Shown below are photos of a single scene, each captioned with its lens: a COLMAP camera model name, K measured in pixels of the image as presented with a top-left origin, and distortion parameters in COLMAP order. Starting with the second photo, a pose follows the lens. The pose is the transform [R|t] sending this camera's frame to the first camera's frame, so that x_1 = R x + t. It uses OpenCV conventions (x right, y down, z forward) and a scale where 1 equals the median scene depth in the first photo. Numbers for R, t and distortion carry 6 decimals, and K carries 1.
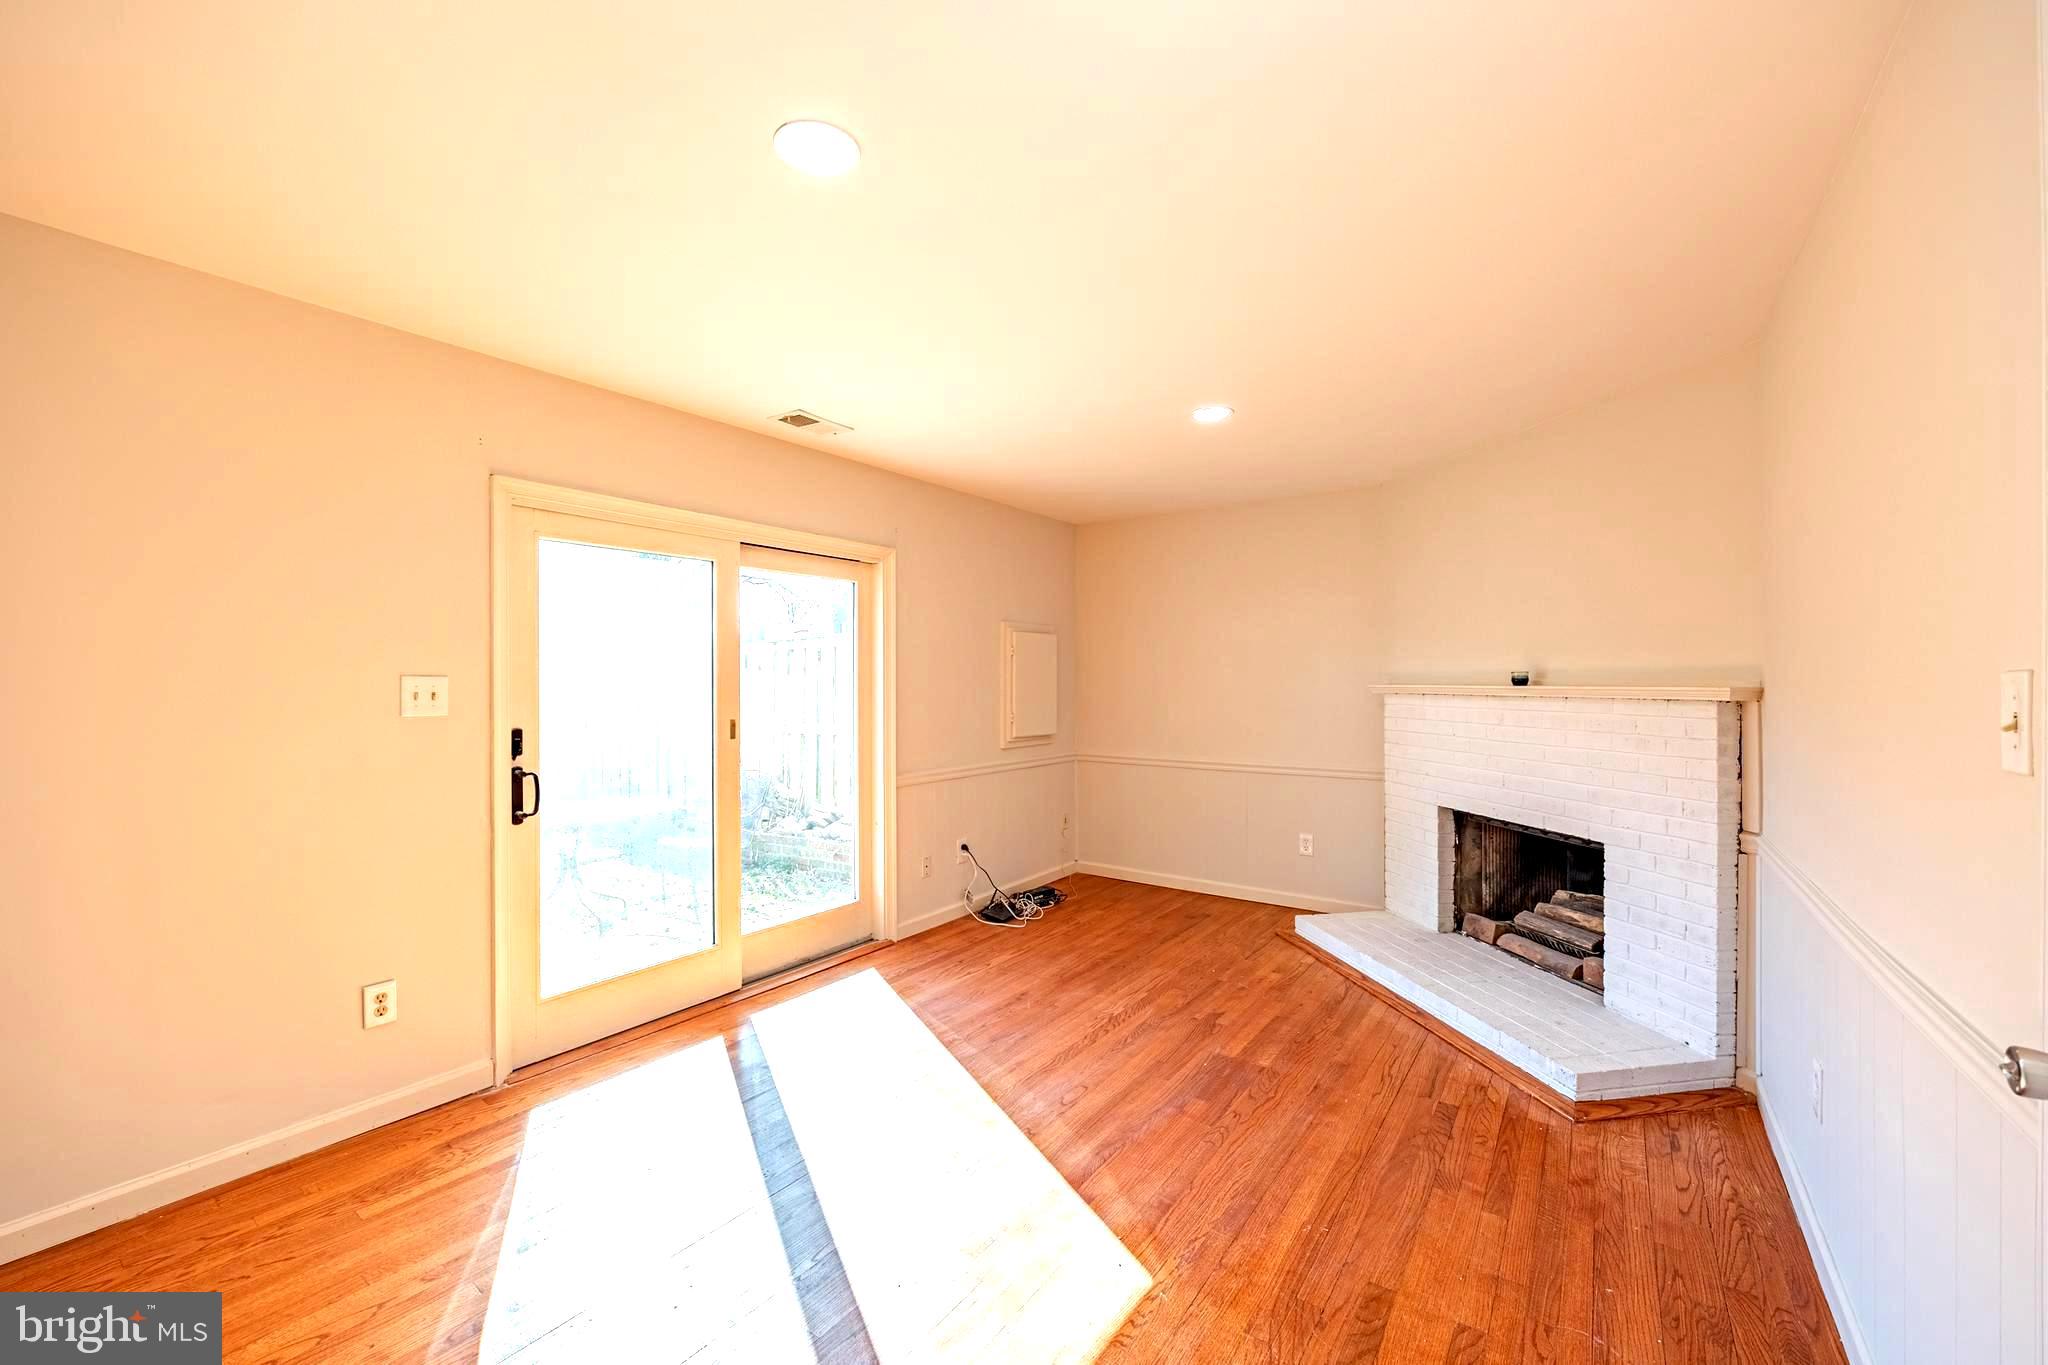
lens RADIAL K [[817.1, 0, 1038.0], [0, 817.1, 679.4], [0, 0, 1]] dist [-0.002279, -0.000187]
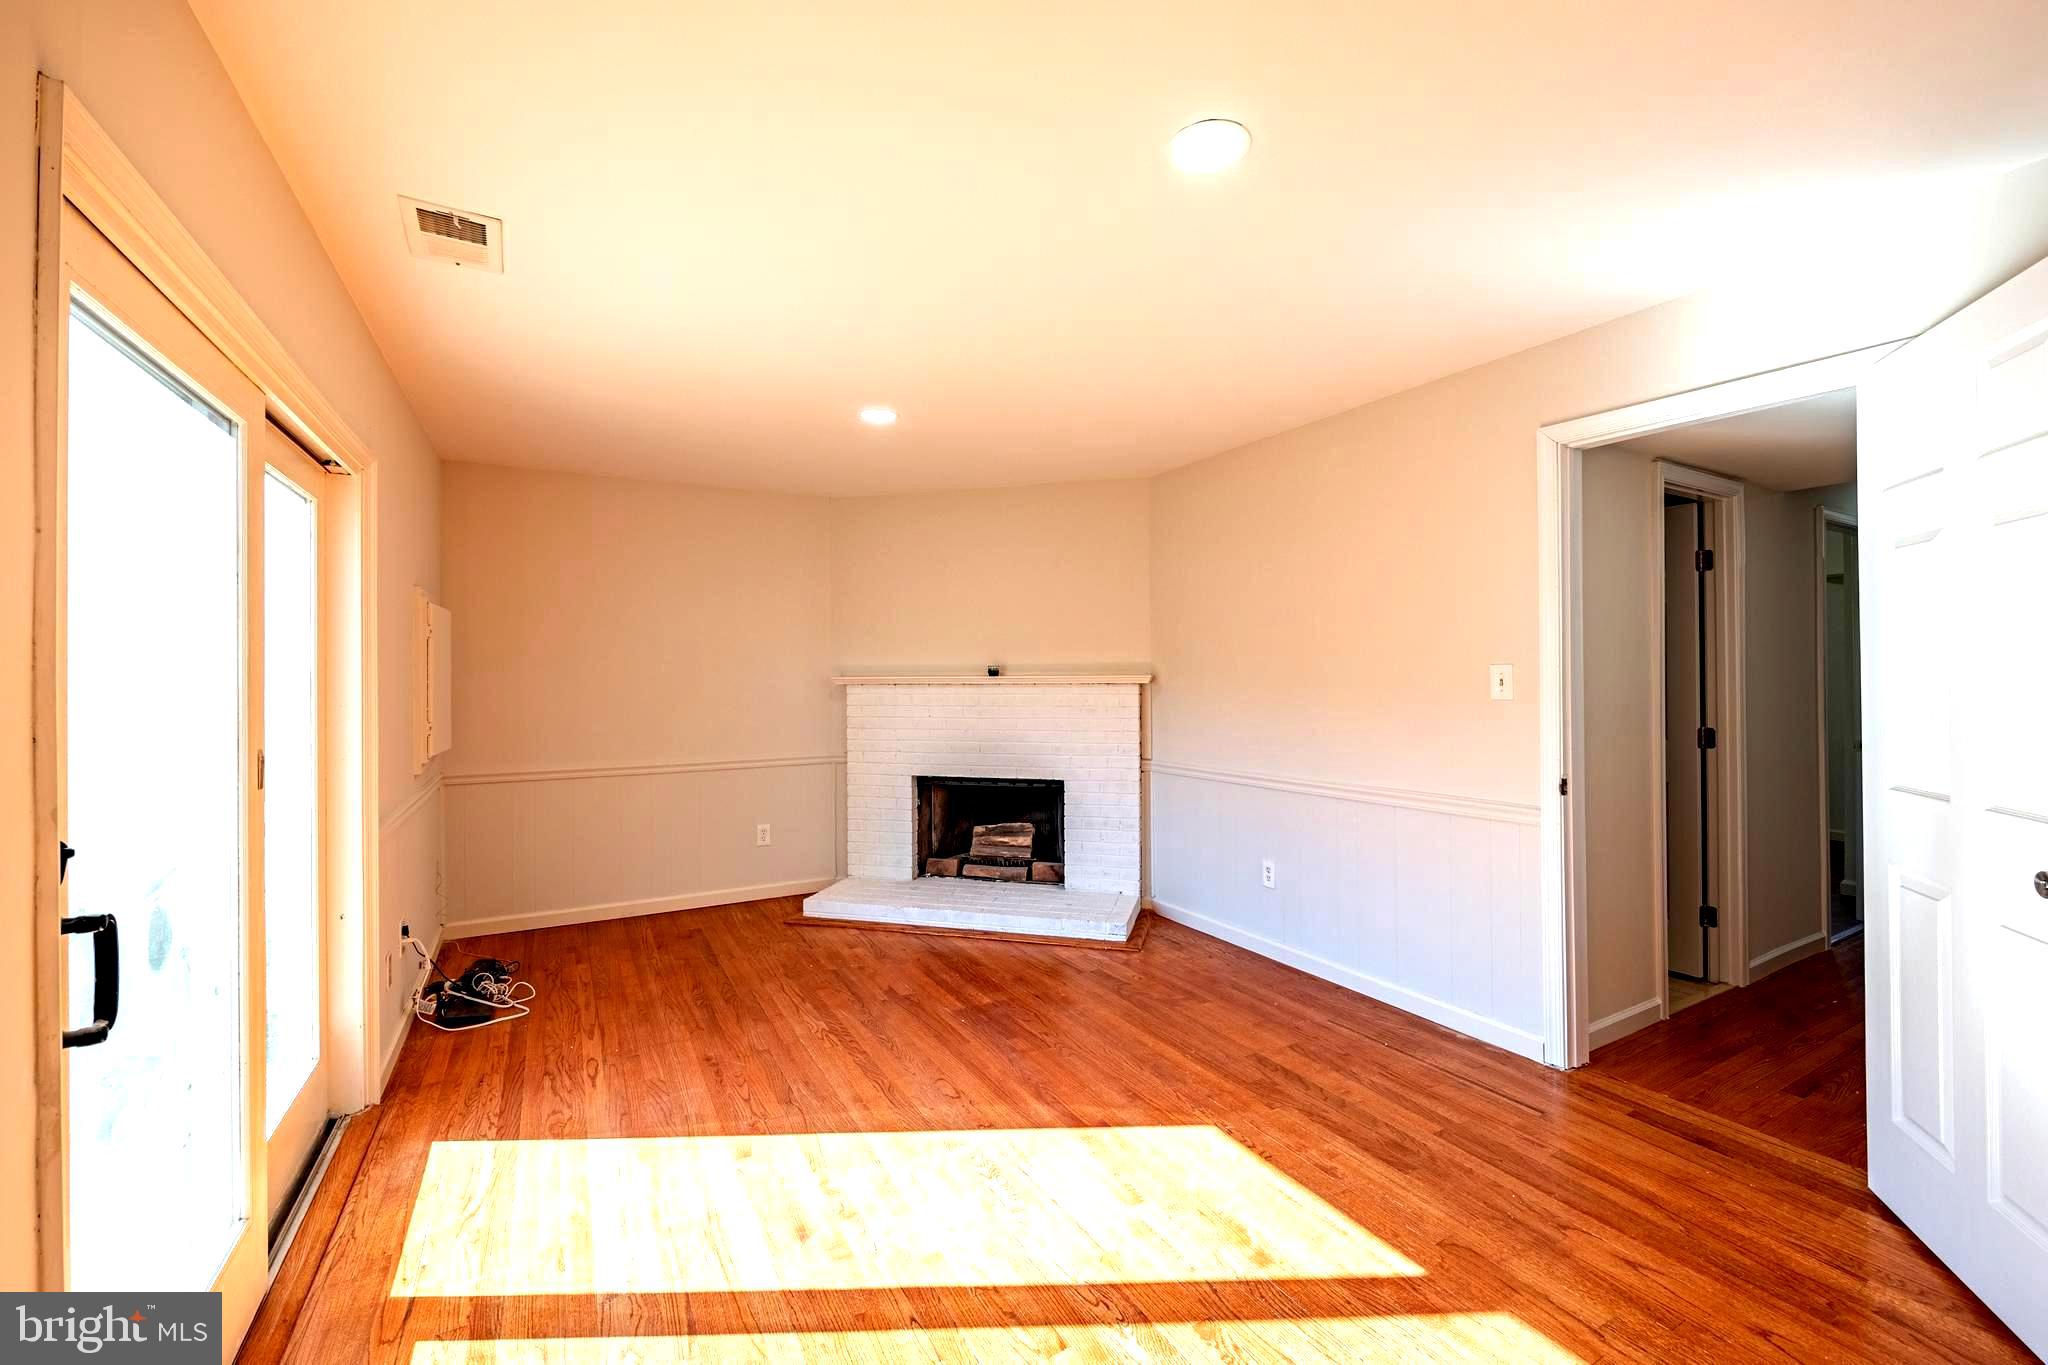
lens RADIAL K [[817.1, 0, 1034.6], [0, 817.1, 675.7], [0, 0, 1]] dist [-0.002279, -0.000187]
pose [[0.435086, -0.005090, 0.900374, -0.597546], [0.002930, 0.999987, 0.004237, 0.001790], [-0.900384, 0.000795, 0.435096, 0.349440]]
